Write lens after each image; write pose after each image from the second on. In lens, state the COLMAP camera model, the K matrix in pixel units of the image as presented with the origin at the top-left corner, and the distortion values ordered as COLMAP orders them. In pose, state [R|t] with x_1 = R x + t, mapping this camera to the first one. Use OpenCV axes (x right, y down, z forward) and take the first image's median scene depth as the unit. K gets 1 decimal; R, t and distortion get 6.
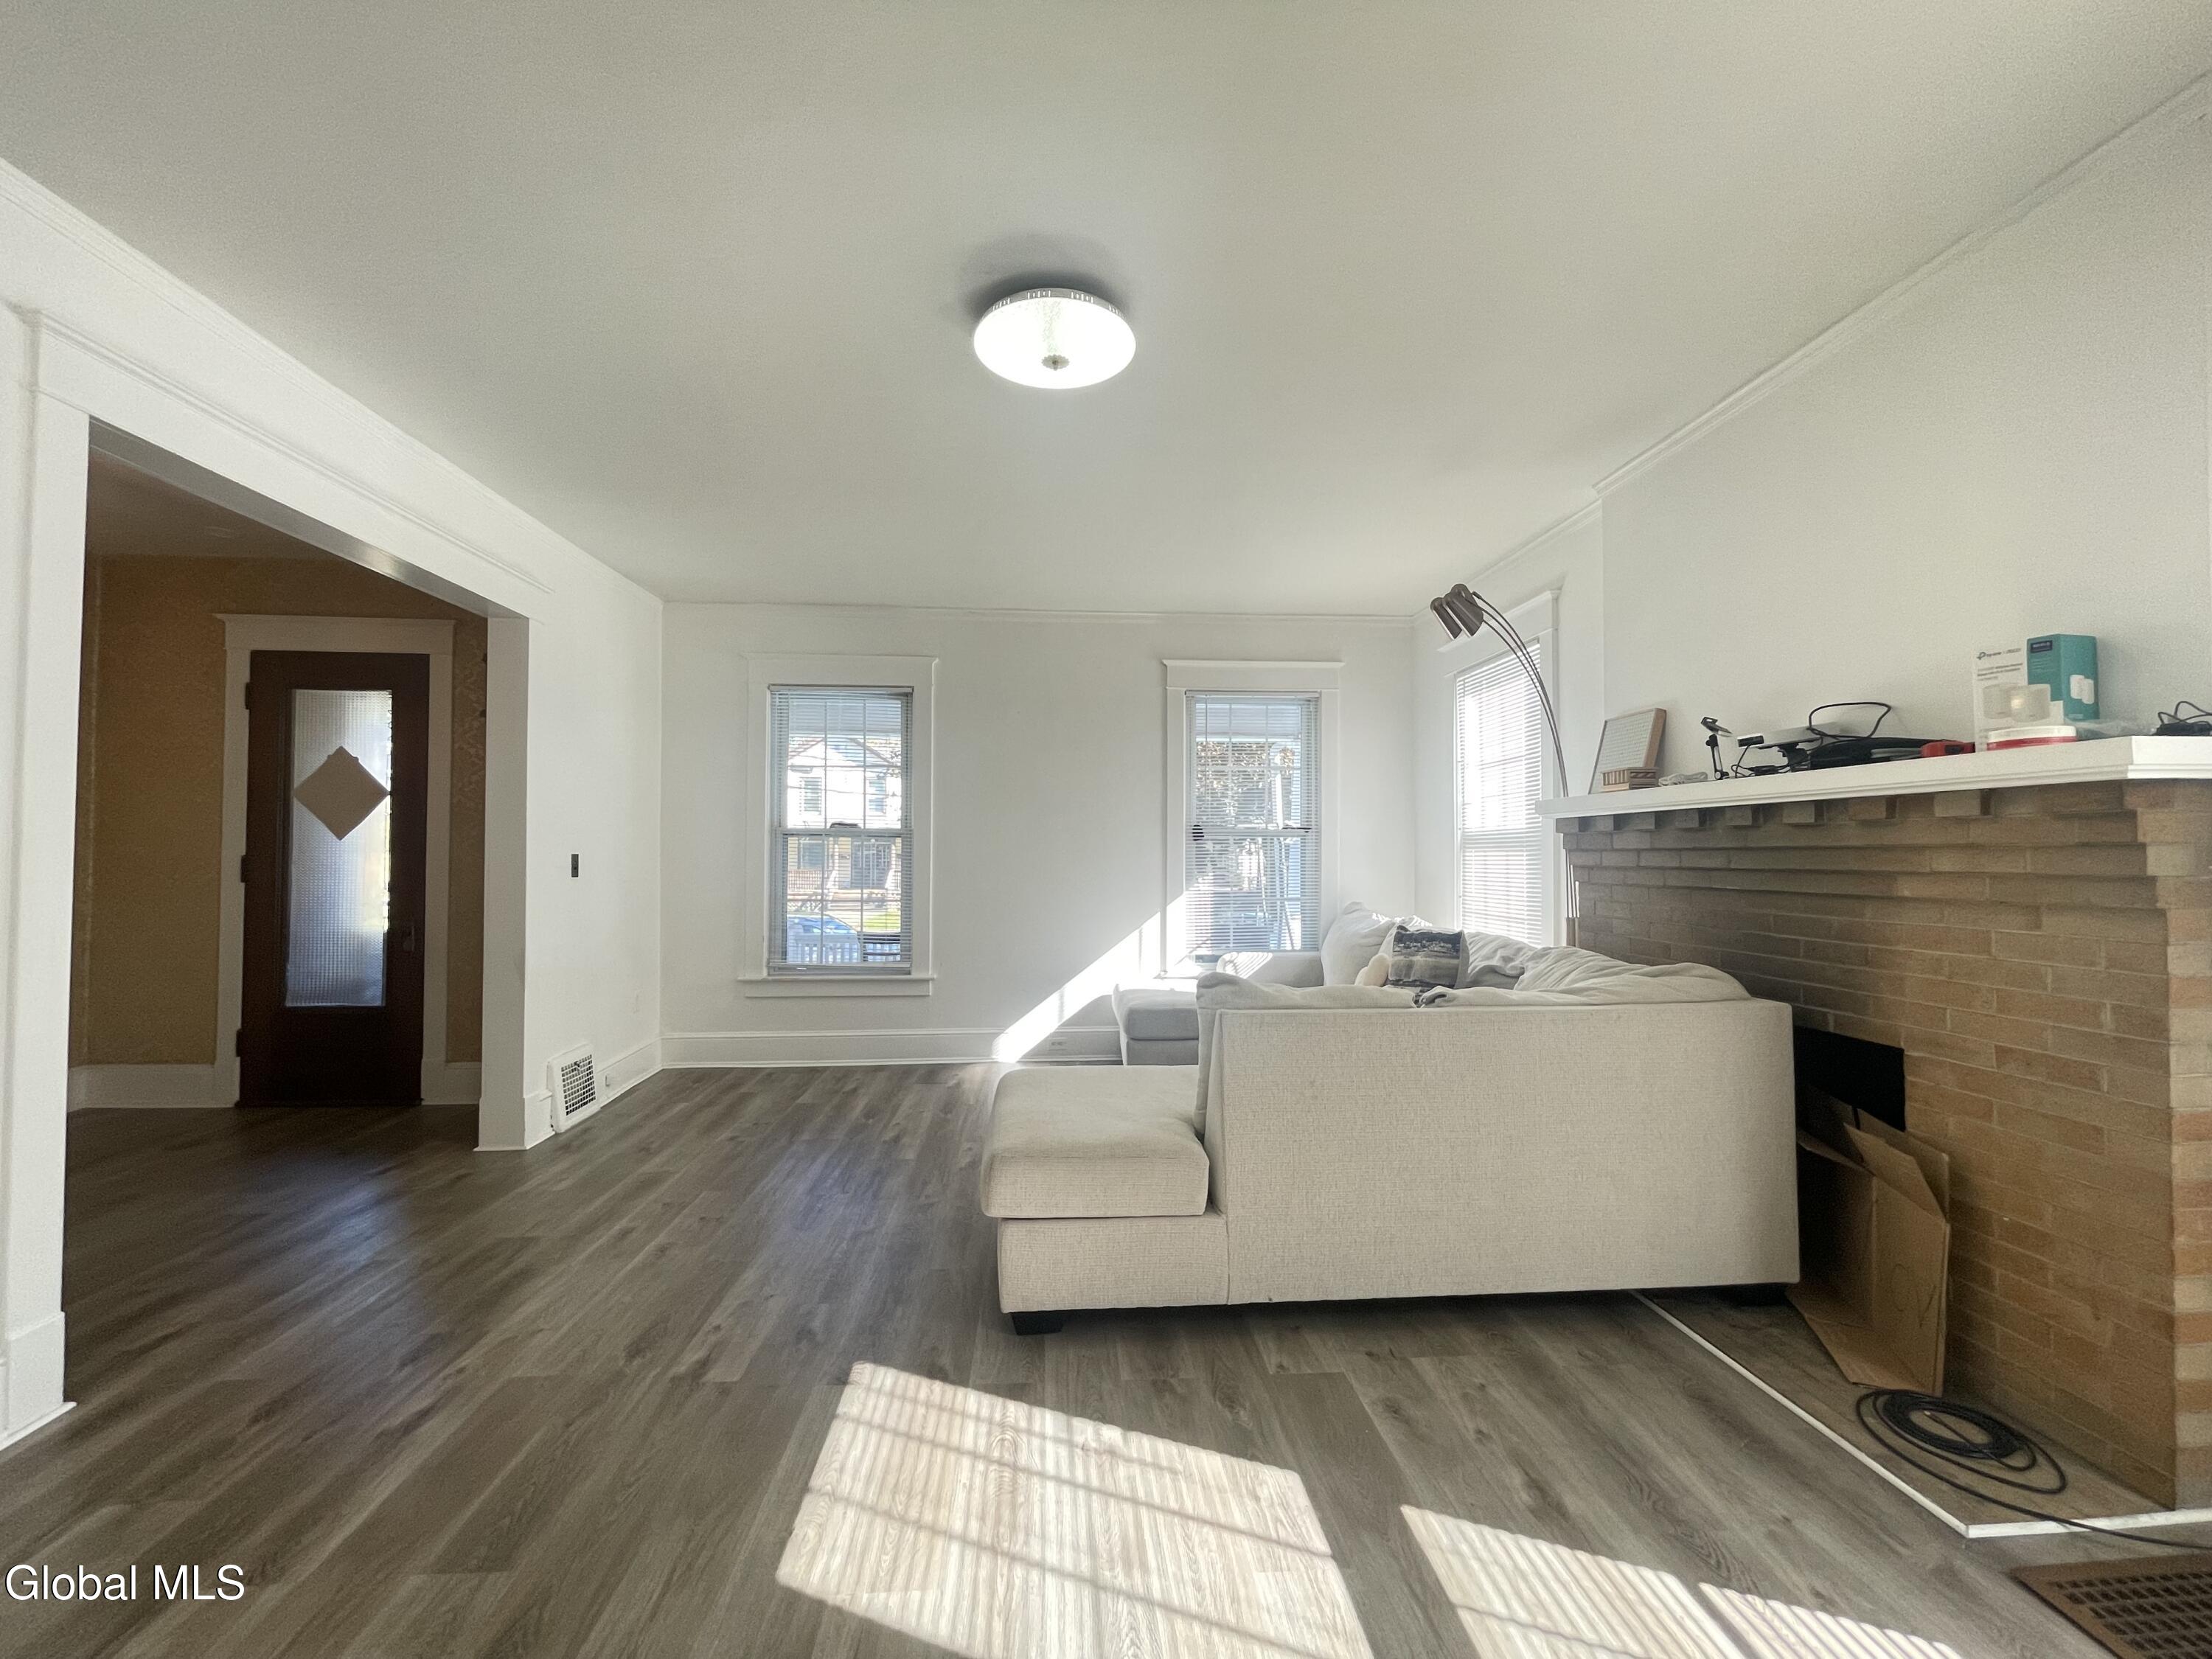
lens RADIAL K [[908.8, 0, 1104.8], [0, 908.8, 834.5], [0, 0, 1]] dist [-0.003354, -0.000327]
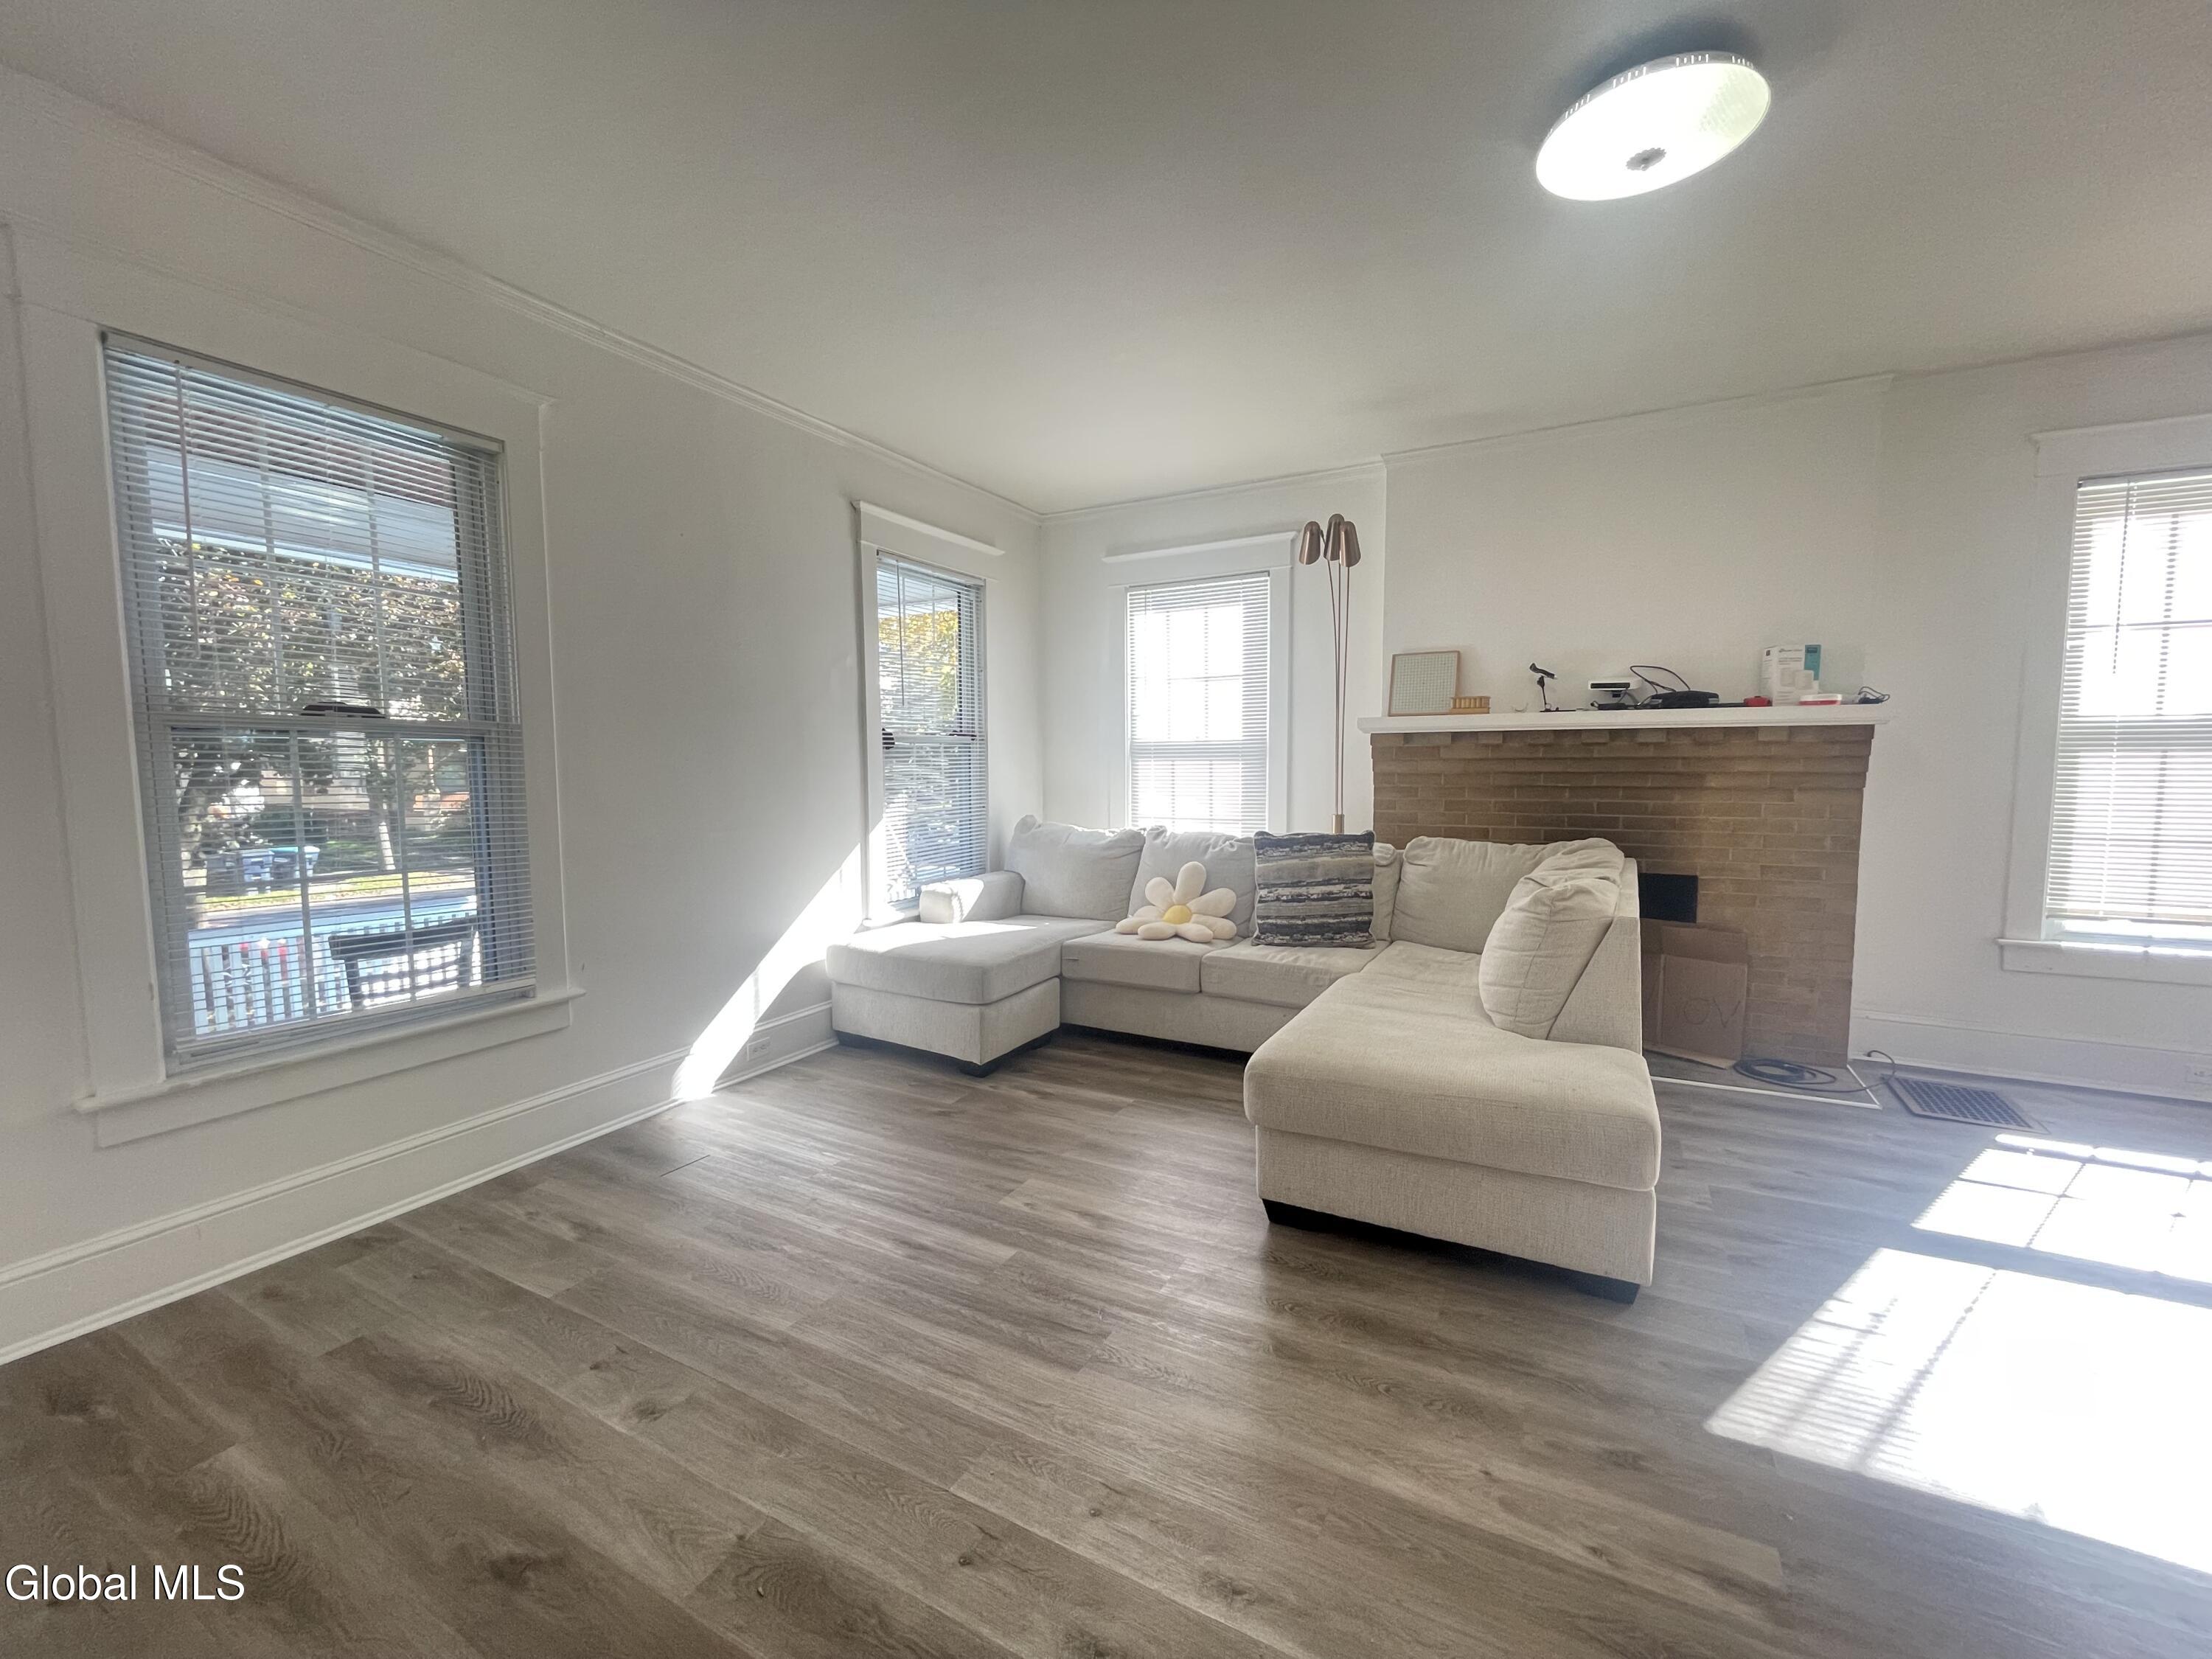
lens RADIAL K [[903.2, 0, 1109.2], [0, 903.2, 833.2], [0, 0, 1]] dist [-0.003355, -0.000466]
pose [[0.530422, -0.073083, 0.844578, -0.606297], [-0.011869, 0.995539, 0.093601, 0.005386], [-0.847651, -0.059672, 0.527188, 0.555415]]
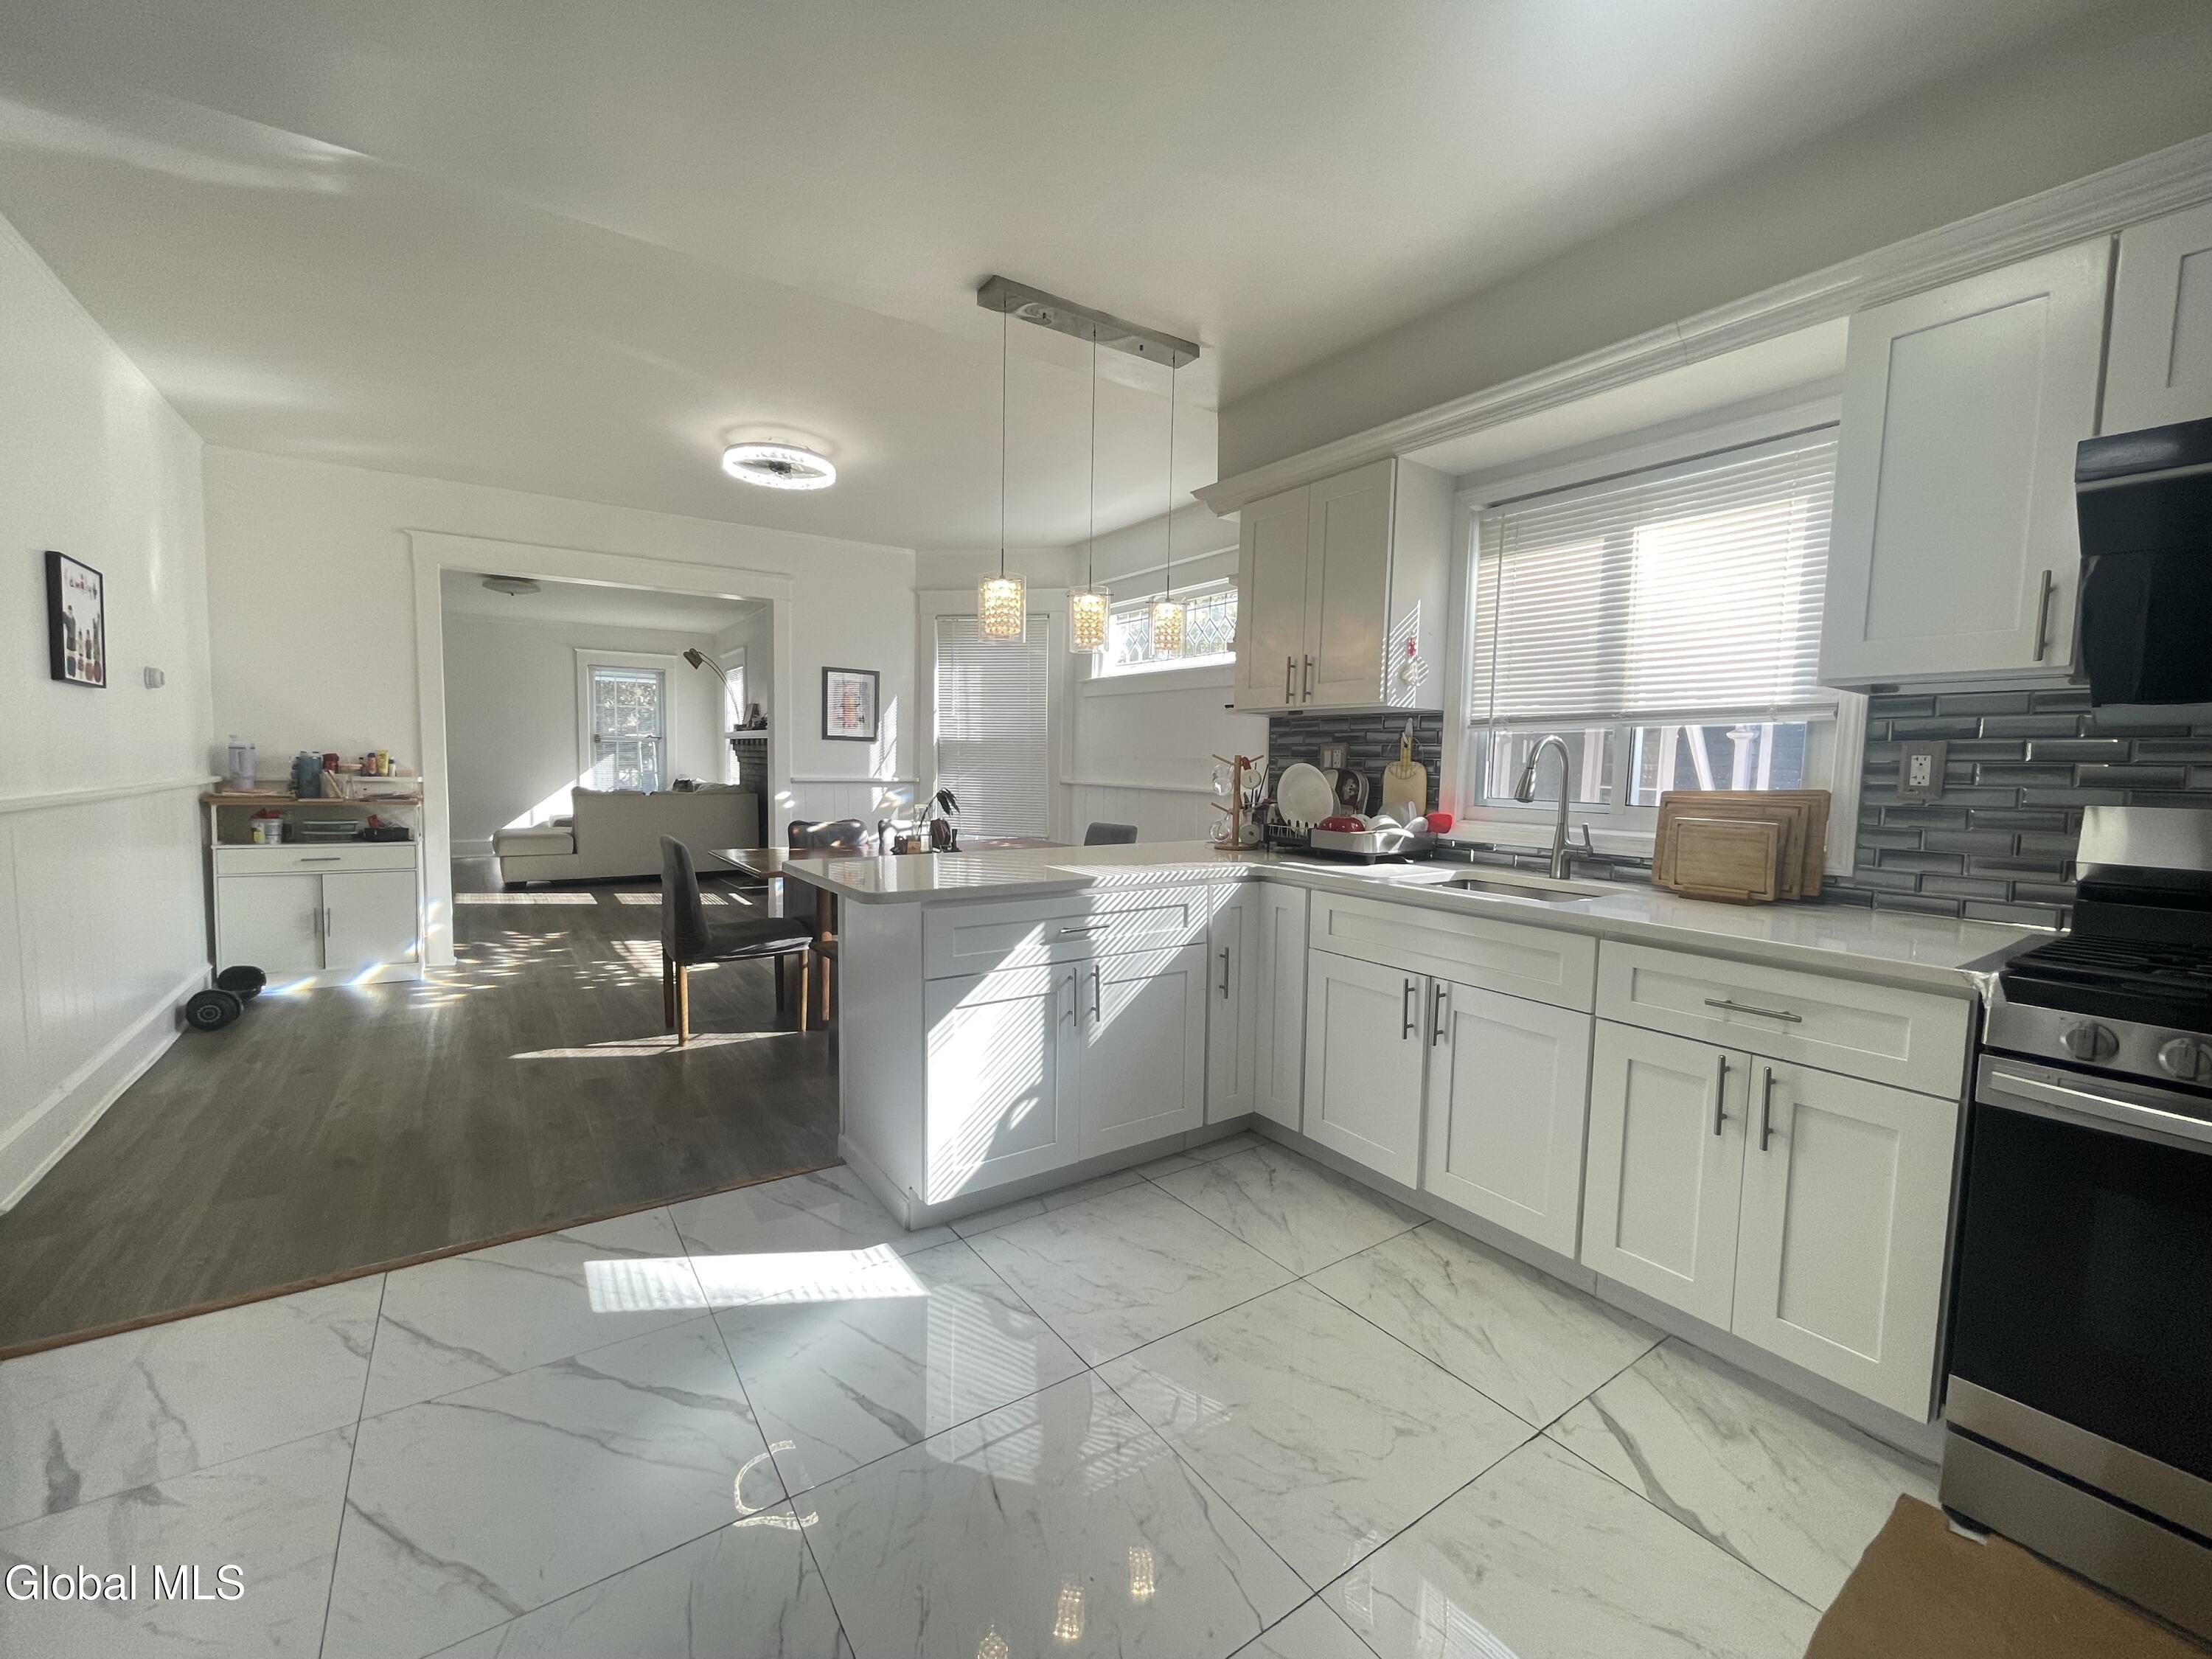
lens RADIAL K [[908.8, 0, 1104.8], [0, 908.8, 834.5], [0, 0, 1]] dist [-0.003354, -0.000327]
pose [[0.861399, -0.026136, 0.507256, 0.060727], [-0.029255, 0.994465, 0.100918, -0.034857], [-0.507086, -0.101771, 0.855866, -1.647339]]
